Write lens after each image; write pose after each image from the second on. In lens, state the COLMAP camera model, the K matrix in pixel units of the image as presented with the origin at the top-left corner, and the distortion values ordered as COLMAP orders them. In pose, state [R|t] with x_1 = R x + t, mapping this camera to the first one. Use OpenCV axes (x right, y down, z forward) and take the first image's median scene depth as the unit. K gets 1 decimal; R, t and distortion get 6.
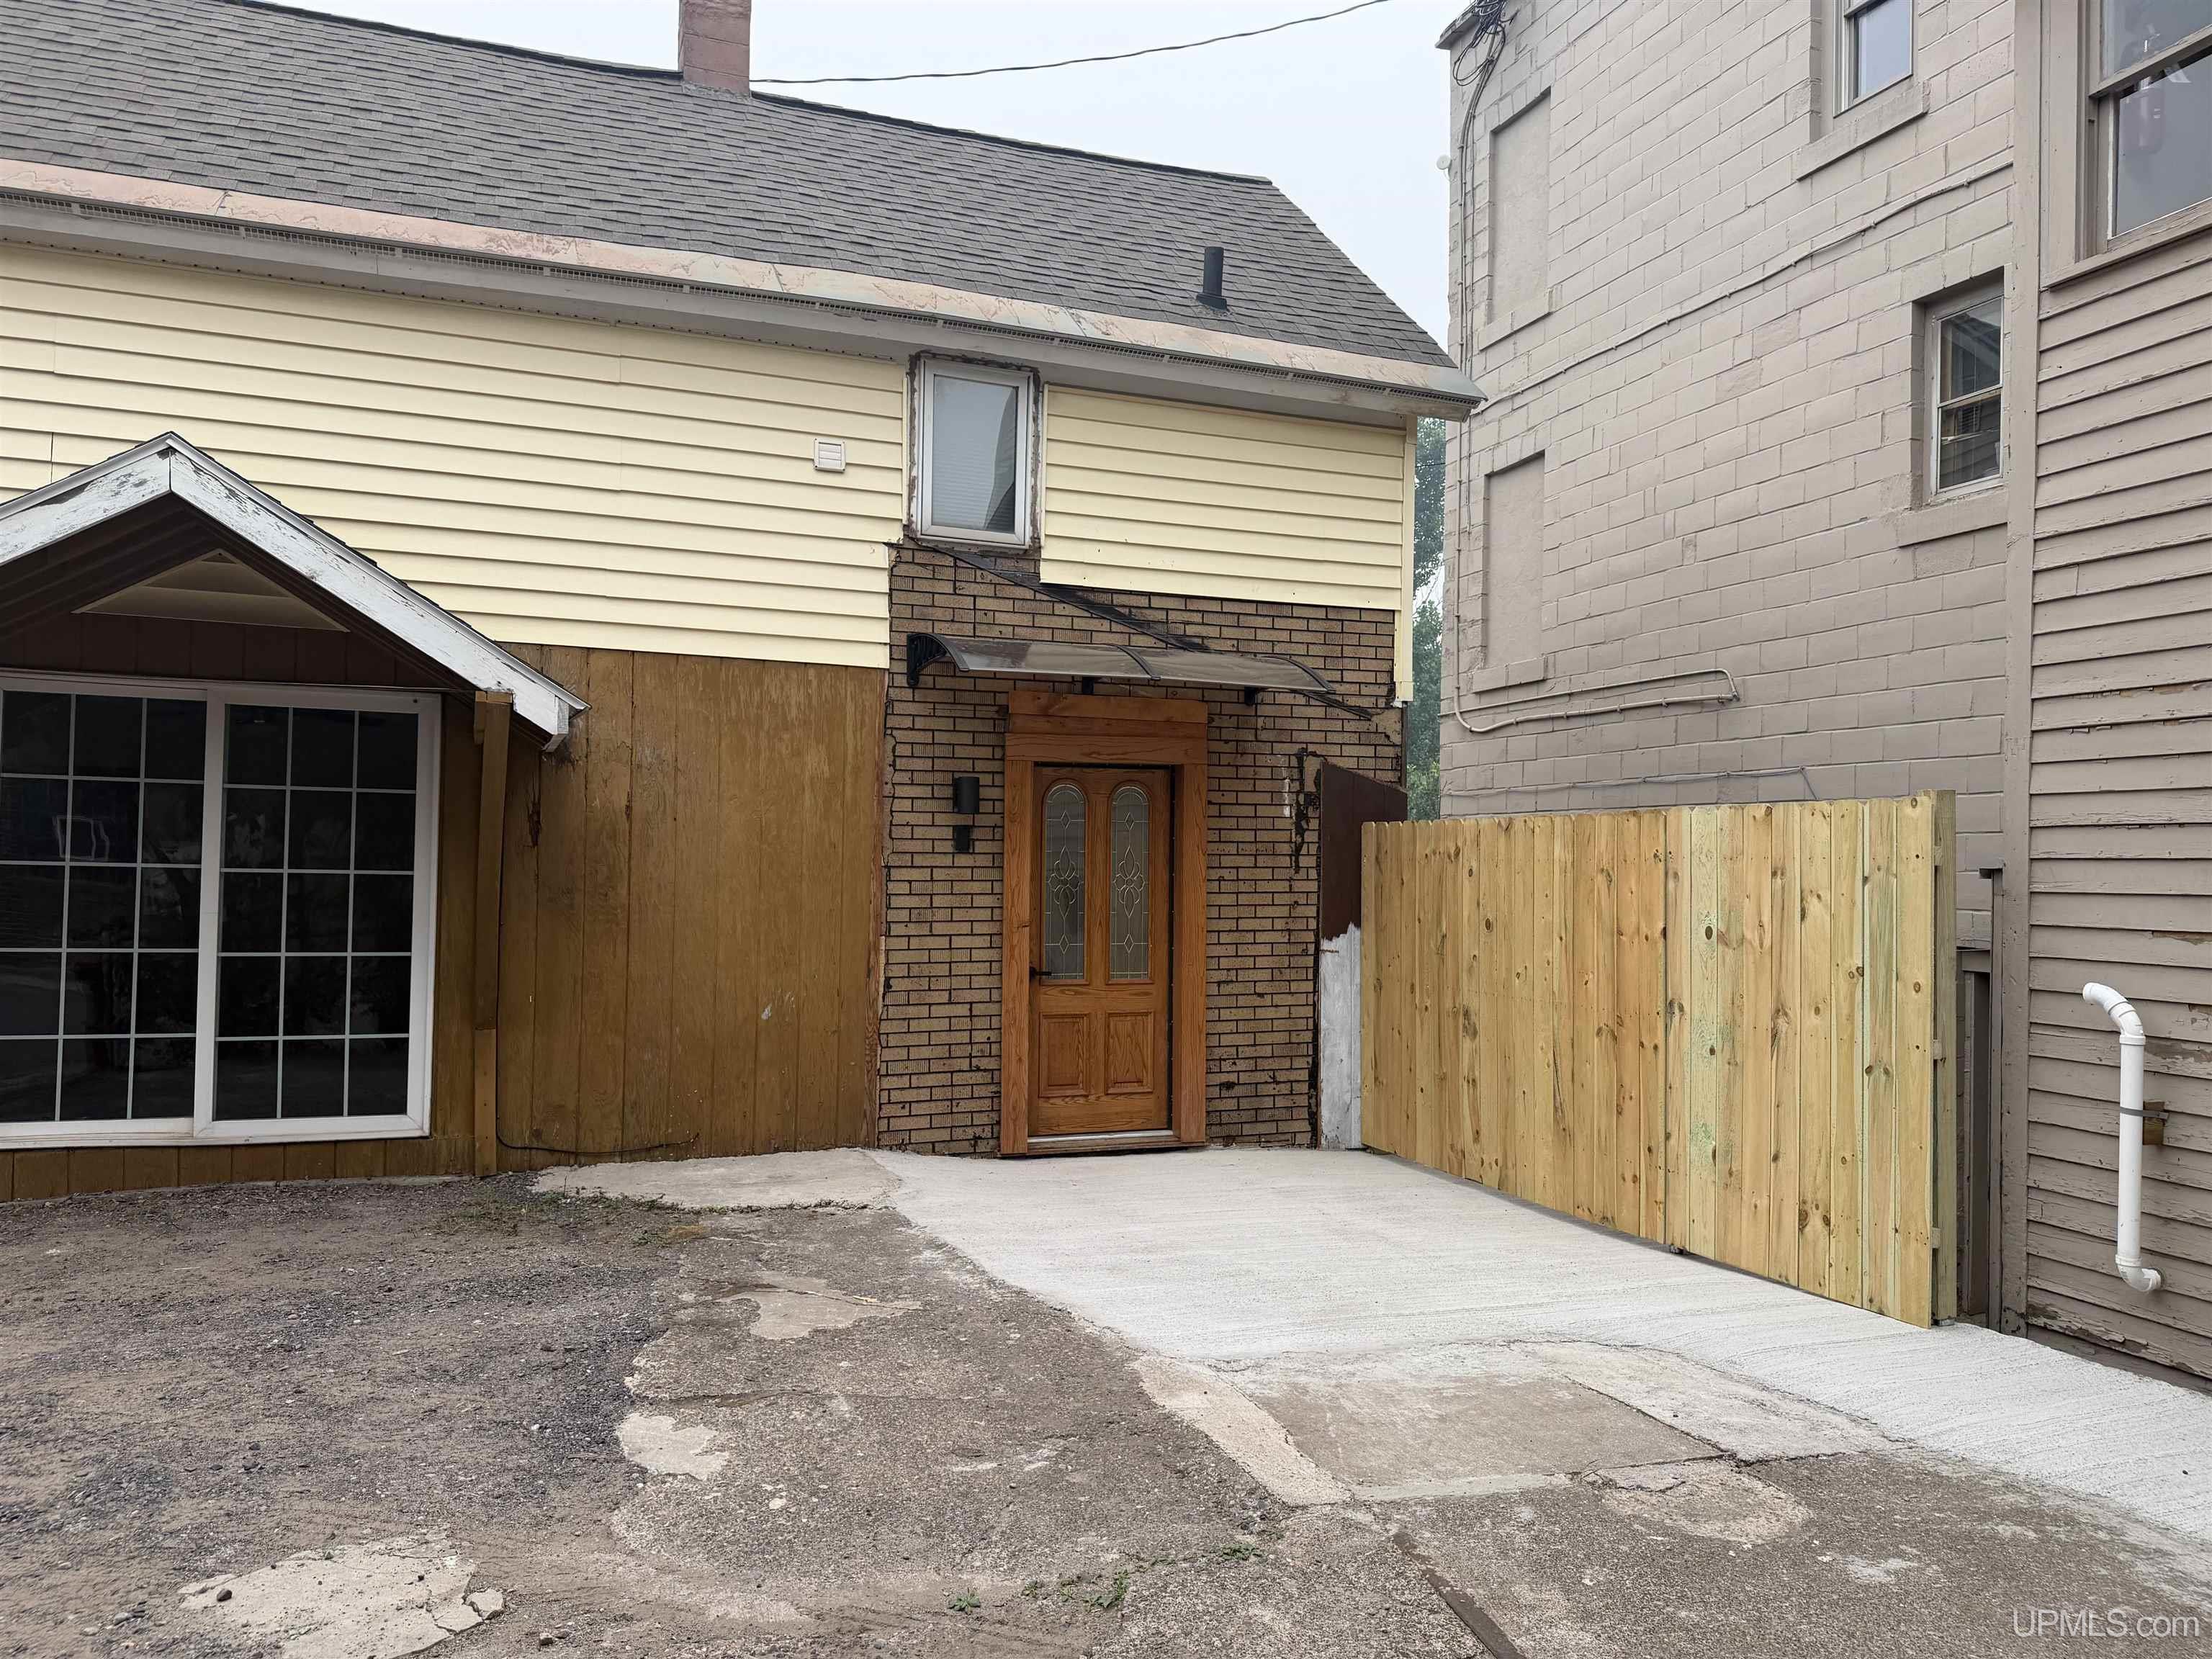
lens RADIAL K [[1537.5, 0, 1093.5], [0, 1537.5, 834.2], [0, 0, 1]] dist [0.083736, -0.104955]
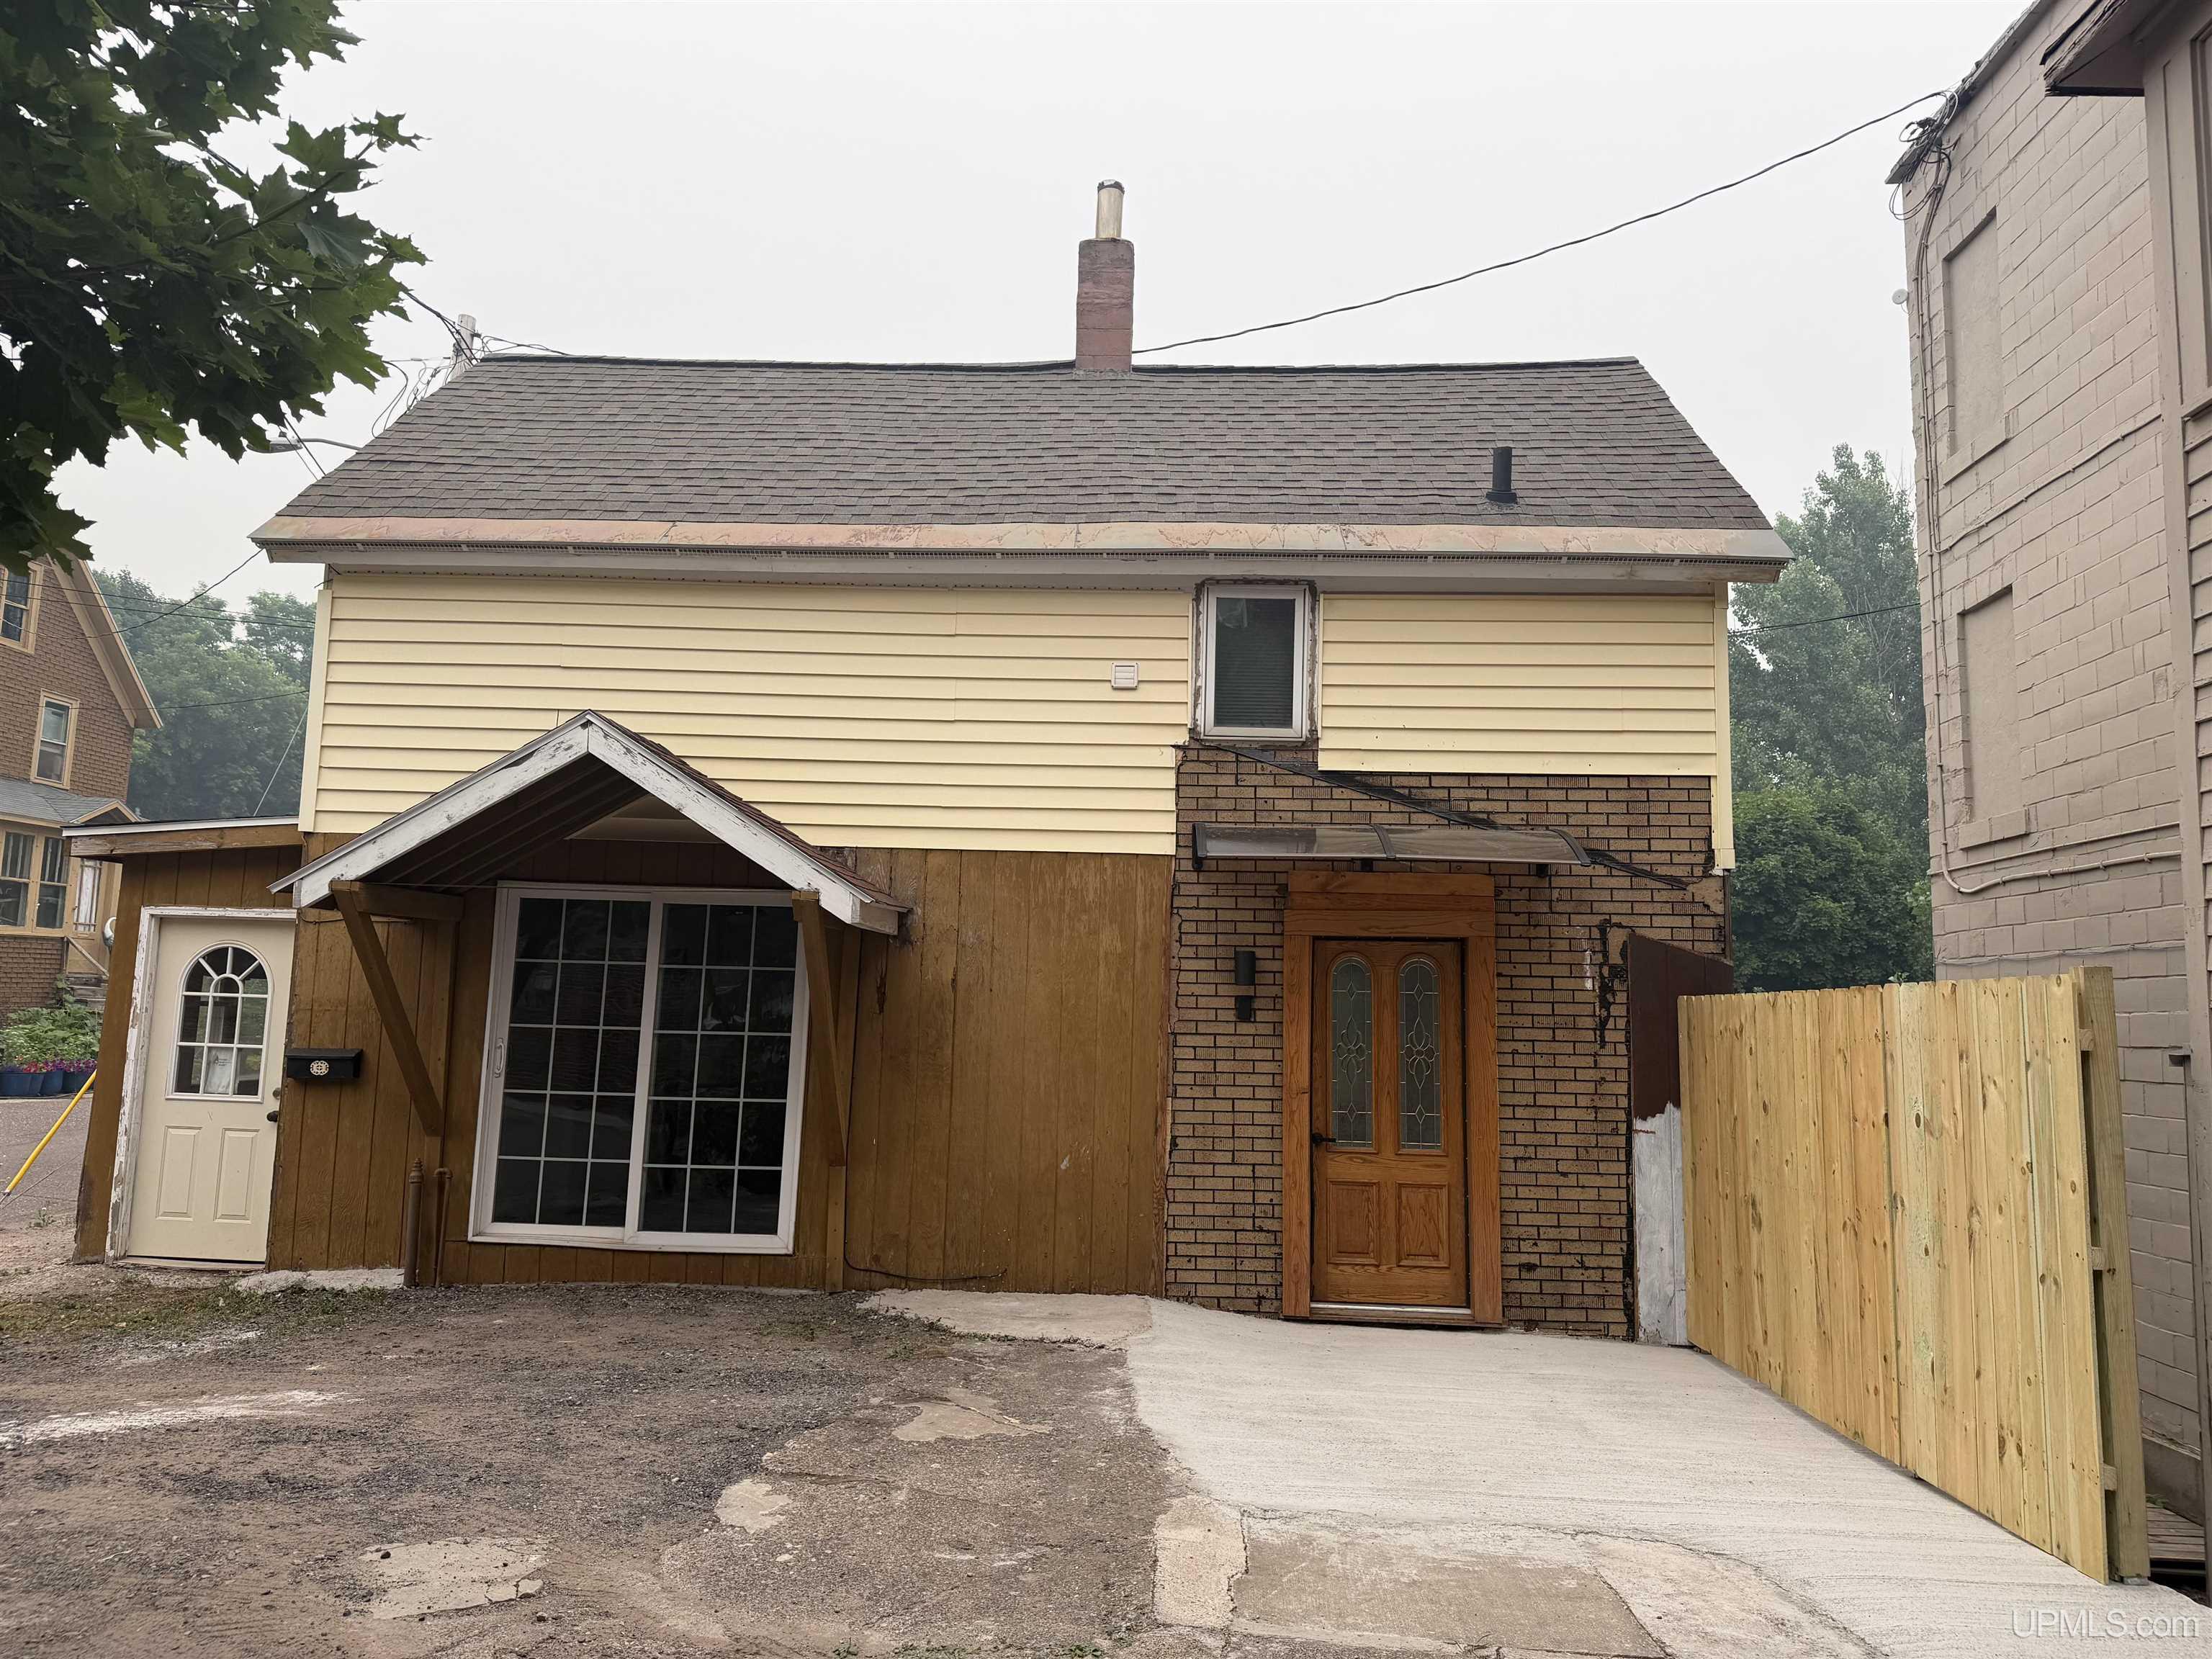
lens RADIAL K [[1537.5, 0, 1109.4], [0, 1537.5, 809.5], [0, 0, 1]] dist [0.083736, -0.104955]
pose [[0.921418, -0.043518, -0.386128, 0.269618], [-0.004221, 0.992529, -0.121935, -0.004030], [0.388550, 0.113983, 0.914350, -0.047577]]
